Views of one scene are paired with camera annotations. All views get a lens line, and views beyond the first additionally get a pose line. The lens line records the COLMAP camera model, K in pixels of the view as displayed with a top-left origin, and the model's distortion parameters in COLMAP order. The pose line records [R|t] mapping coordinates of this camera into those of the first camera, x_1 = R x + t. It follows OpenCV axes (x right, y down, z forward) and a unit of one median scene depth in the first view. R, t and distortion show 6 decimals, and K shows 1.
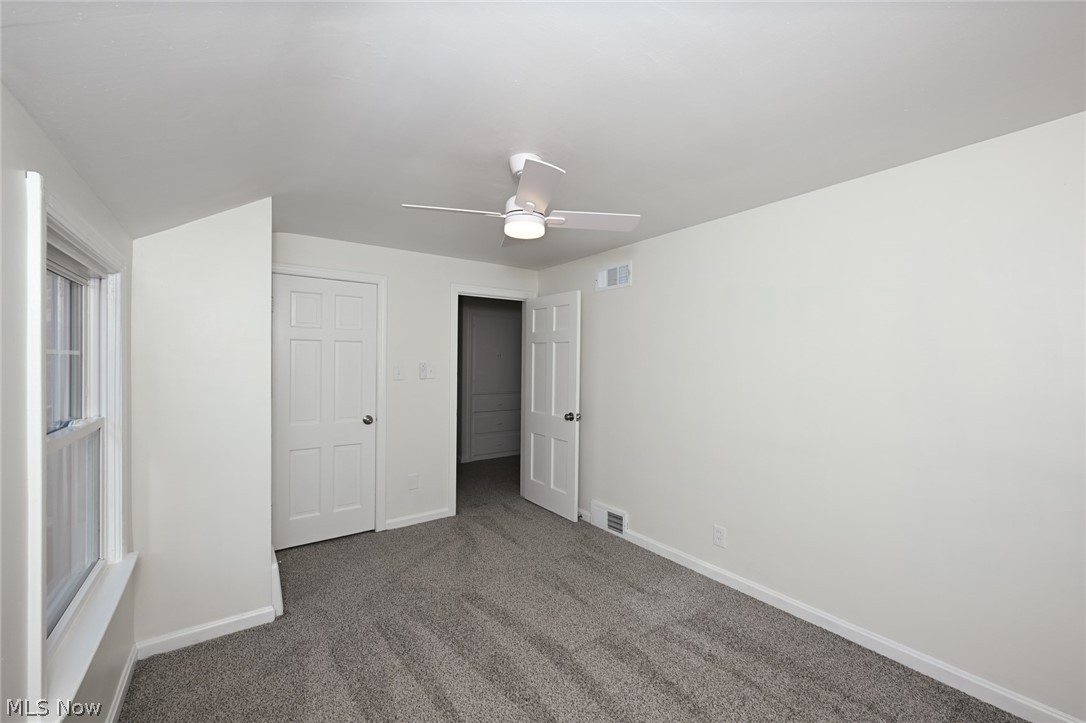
lens RADIAL K [[442.7, 0, 535.7], [0, 442.7, 355.0], [0, 0, 1]] dist [0.001296, 0.000329]
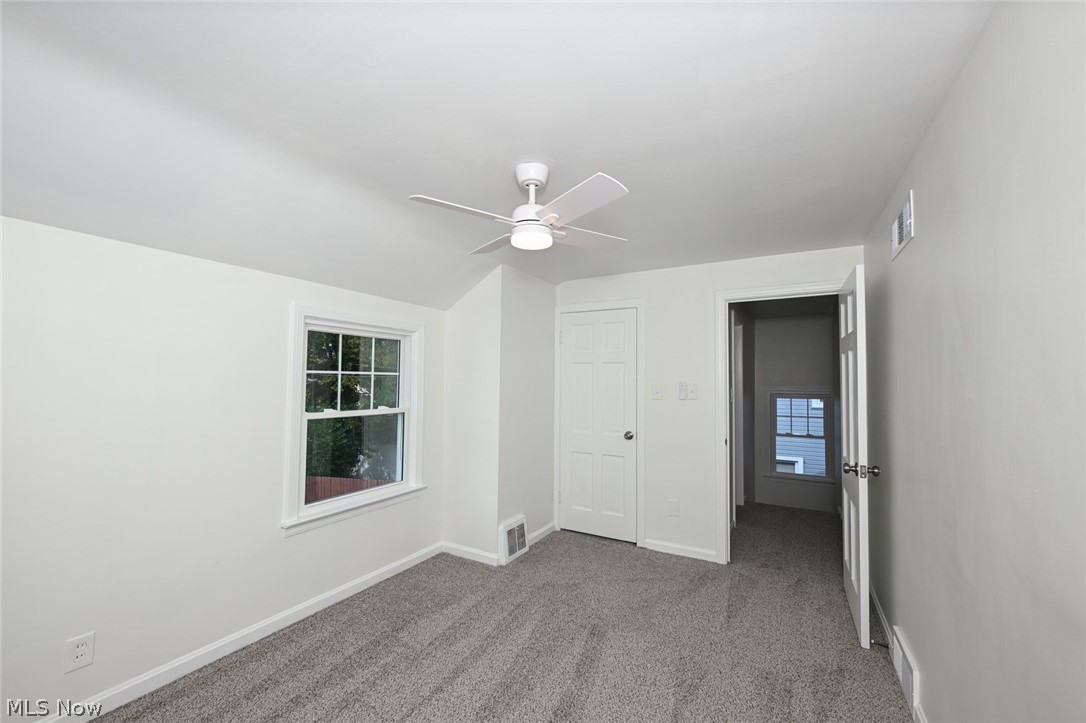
lens RADIAL K [[442.7, 0, 548.6], [0, 442.7, 365.8], [0, 0, 1]] dist [0.001296, 0.000329]
pose [[0.406238, -0.034010, -0.913134, 0.522526], [0.008307, 0.999403, -0.033528, 0.012859], [0.913730, 0.006035, 0.406278, 0.396750]]
